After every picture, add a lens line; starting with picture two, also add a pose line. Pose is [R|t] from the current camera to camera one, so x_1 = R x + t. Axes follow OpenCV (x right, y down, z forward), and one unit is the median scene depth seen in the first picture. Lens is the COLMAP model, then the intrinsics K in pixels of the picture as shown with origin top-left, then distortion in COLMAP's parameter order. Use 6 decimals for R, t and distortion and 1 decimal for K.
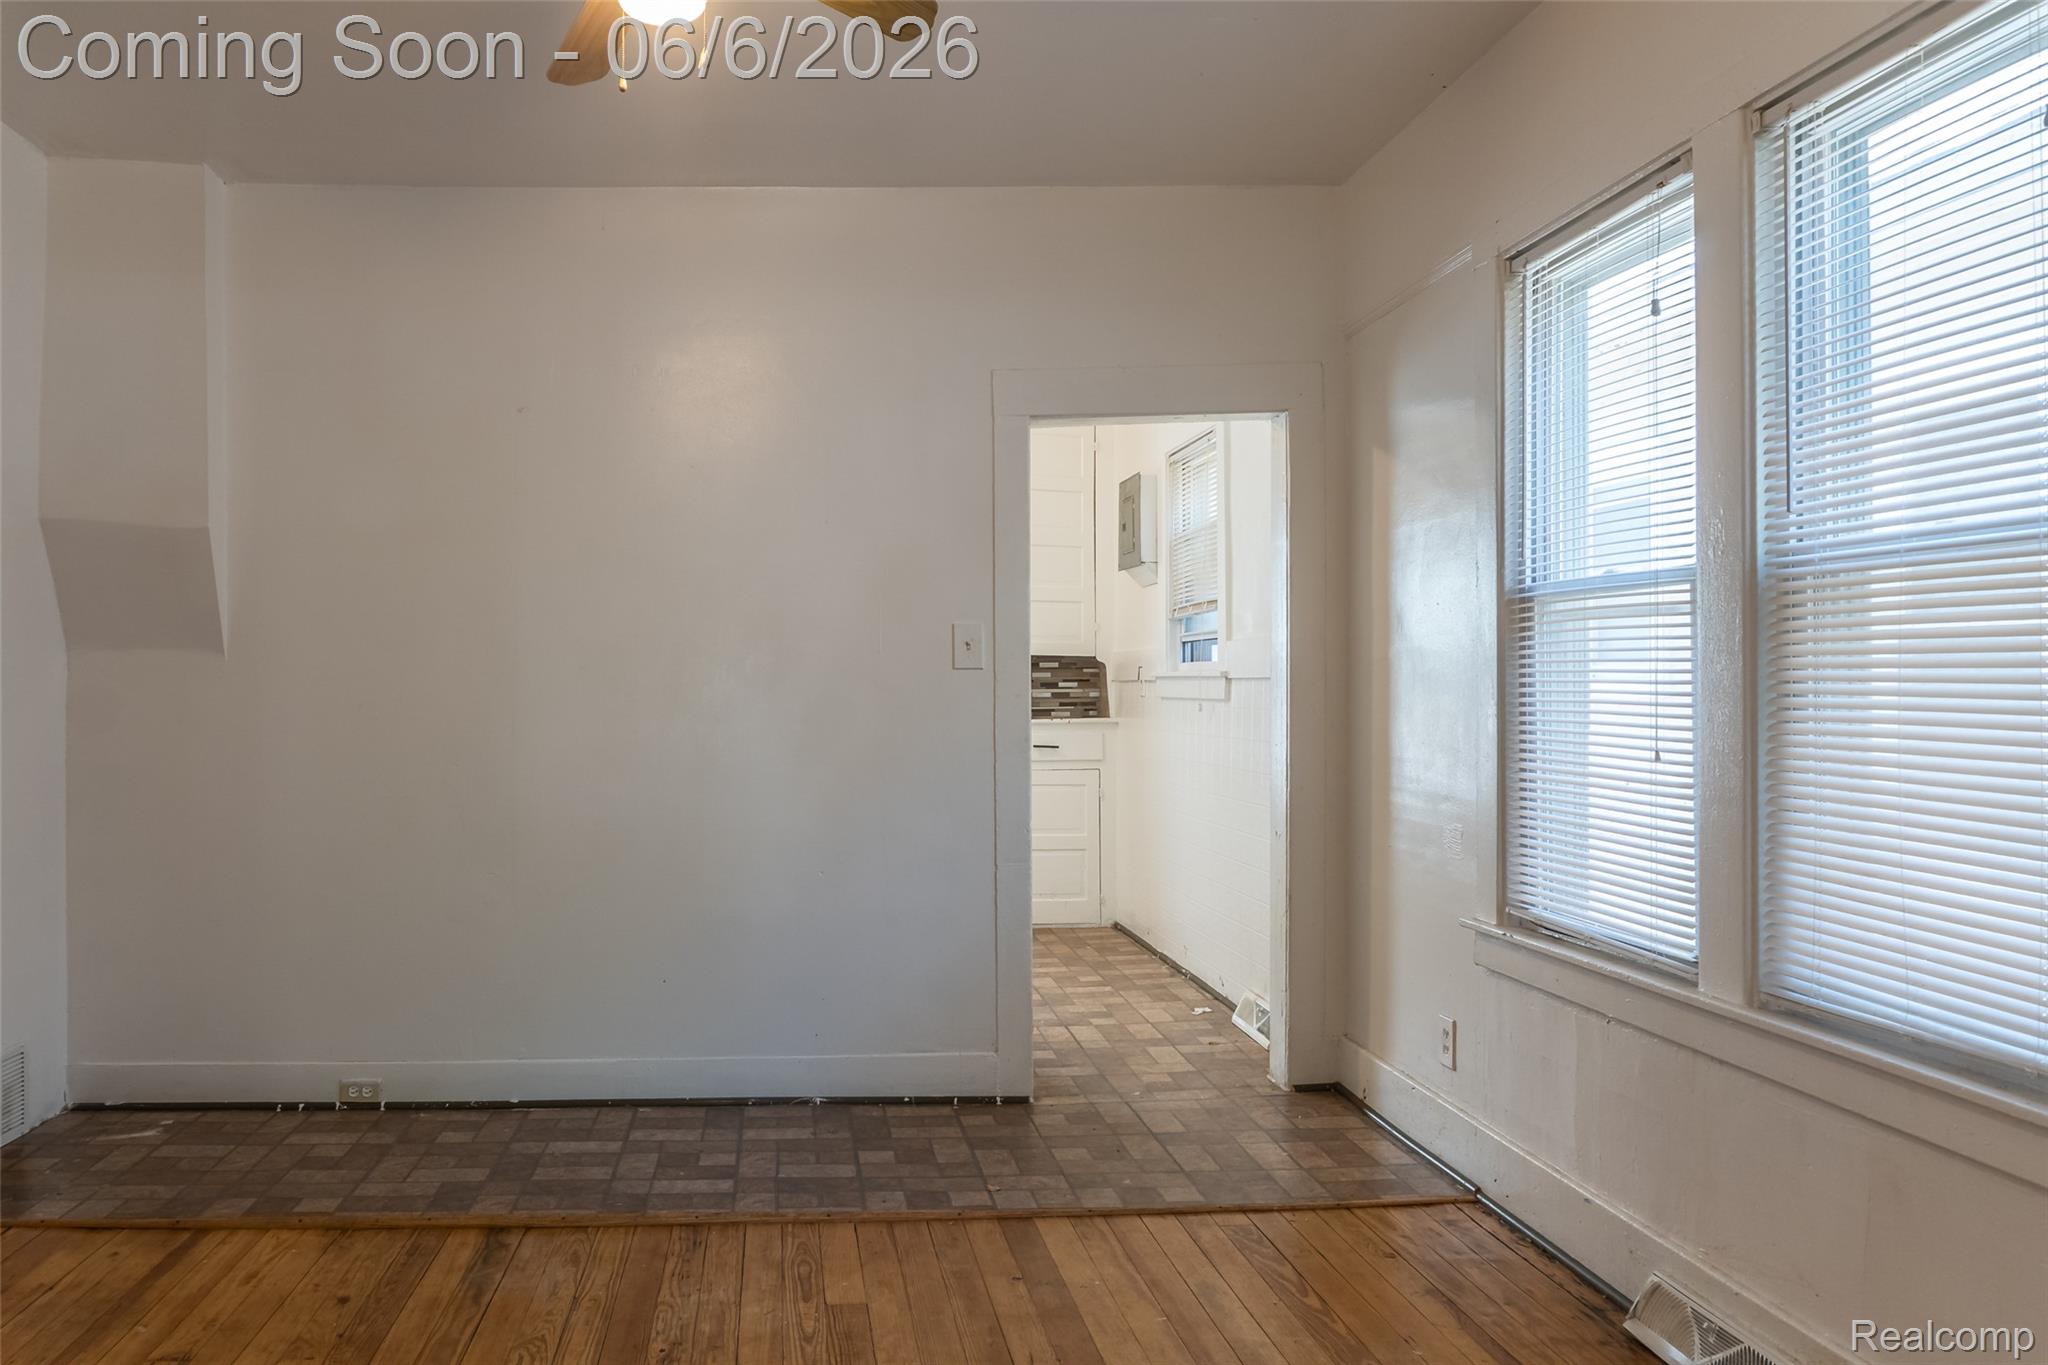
lens RADIAL K [[1459.4, 0, 846.6], [0, 1459.4, 690.9], [0, 0, 1]] dist [-0.018089, -0.003741]
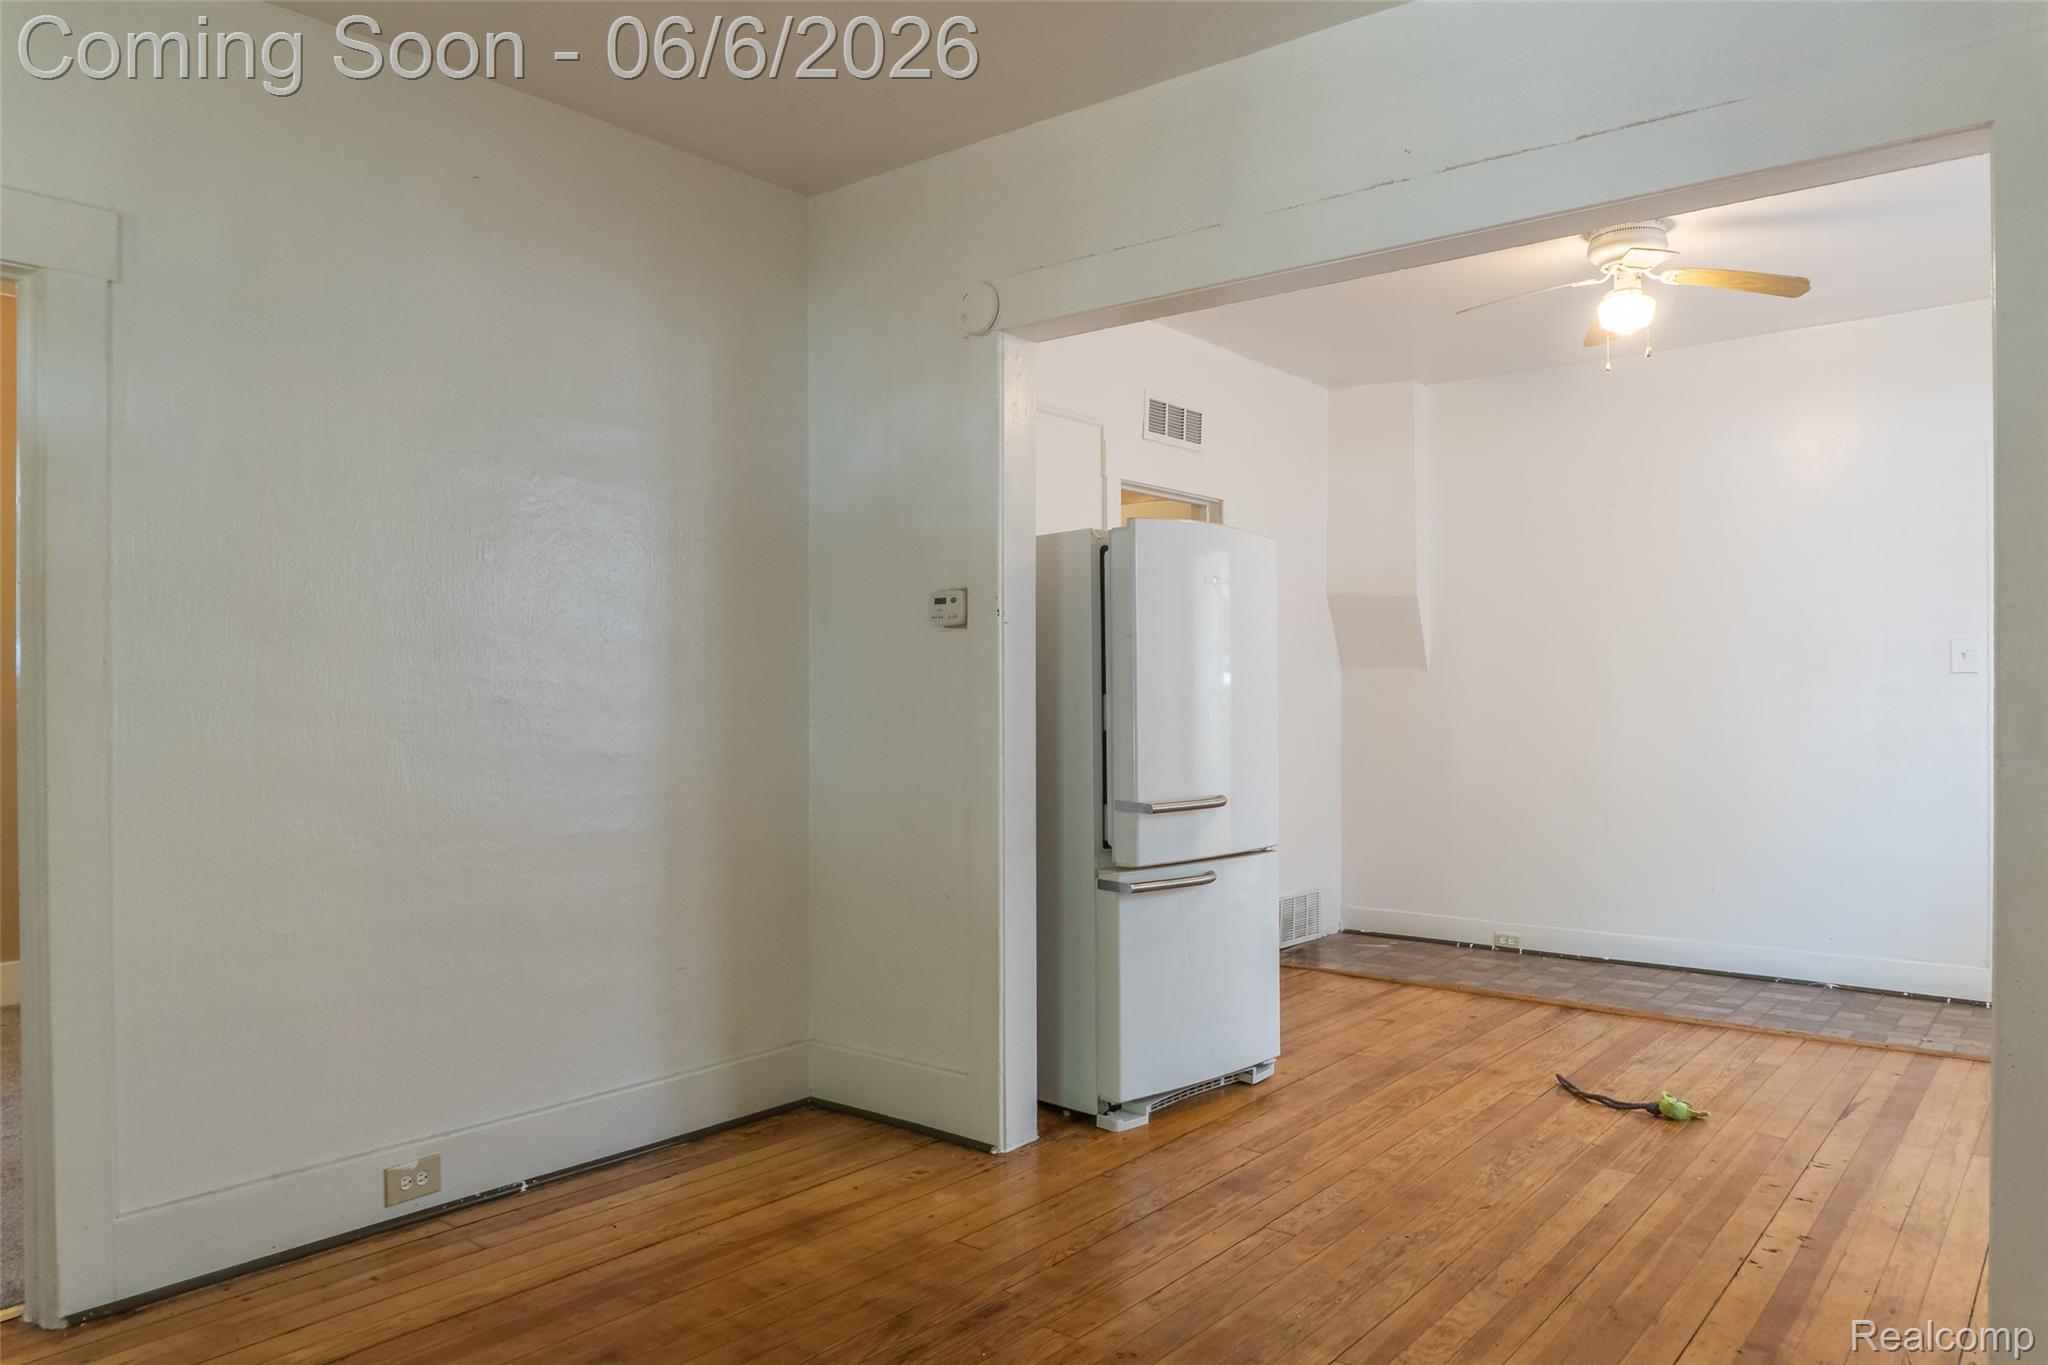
lens RADIAL K [[1459.4, 0, 990.7], [0, 1459.4, 694.8], [0, 0, 1]] dist [-0.018089, -0.003741]
pose [[0.743675, -0.000528, -0.668541, 0.337302], [0.004200, 0.999984, 0.003882, -0.005476], [0.668528, -0.005695, 0.743665, -0.614262]]
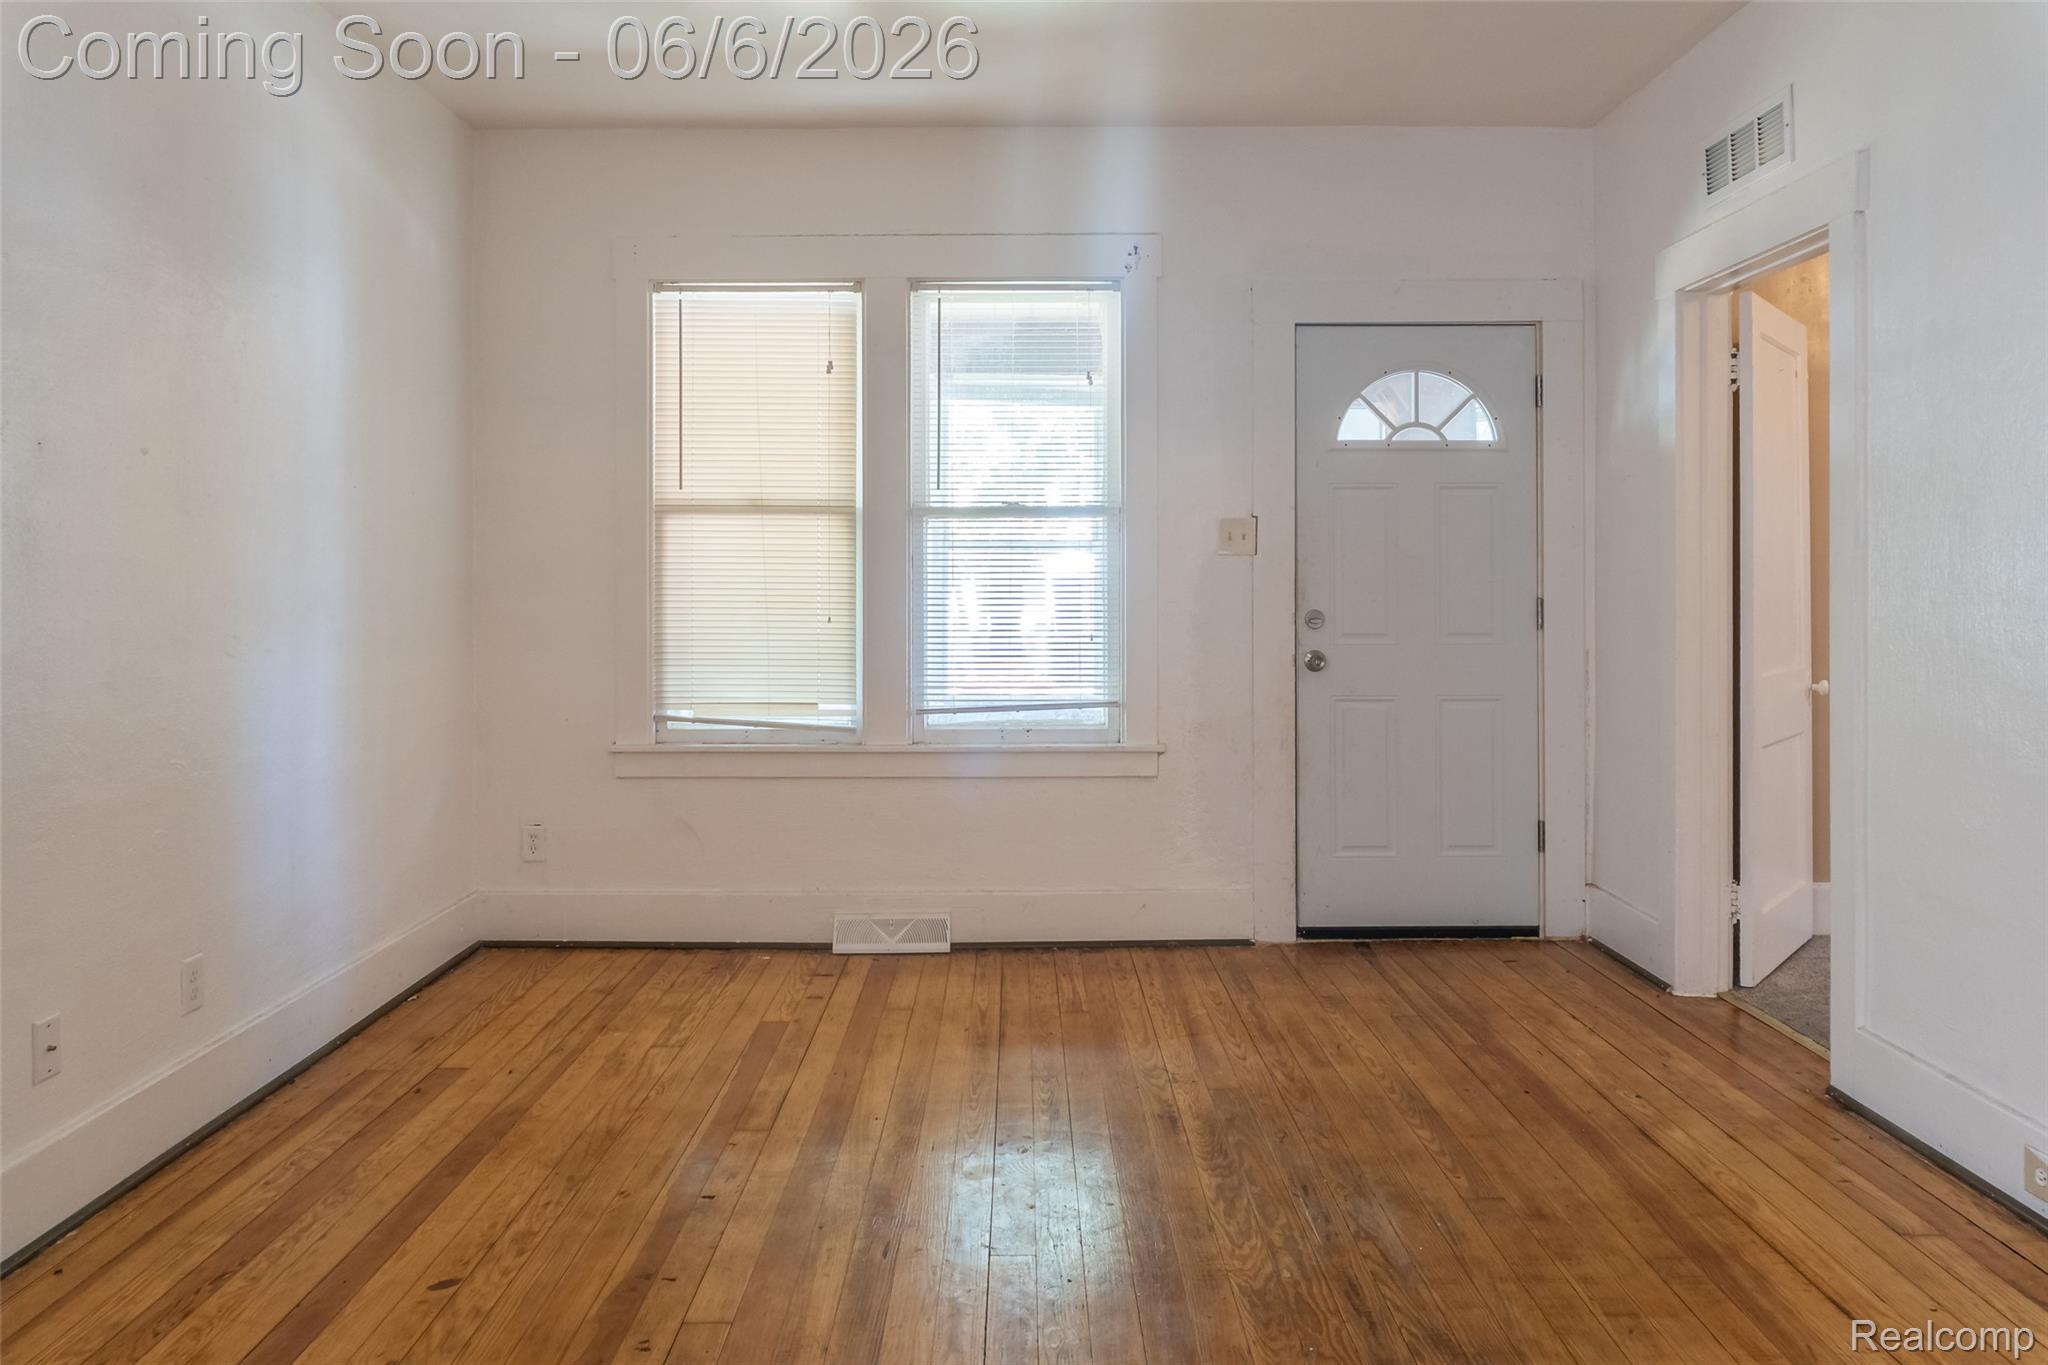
lens RADIAL K [[1459.4, 0, 1009.9], [0, 1459.4, 557.0], [0, 0, 1]] dist [-0.018089, -0.003741]
pose [[-0.998430, 0.000327, 0.056012, -0.053346], [-0.000272, 0.999943, -0.010678, -0.000753], [-0.056012, -0.010676, -0.998373, 0.527899]]
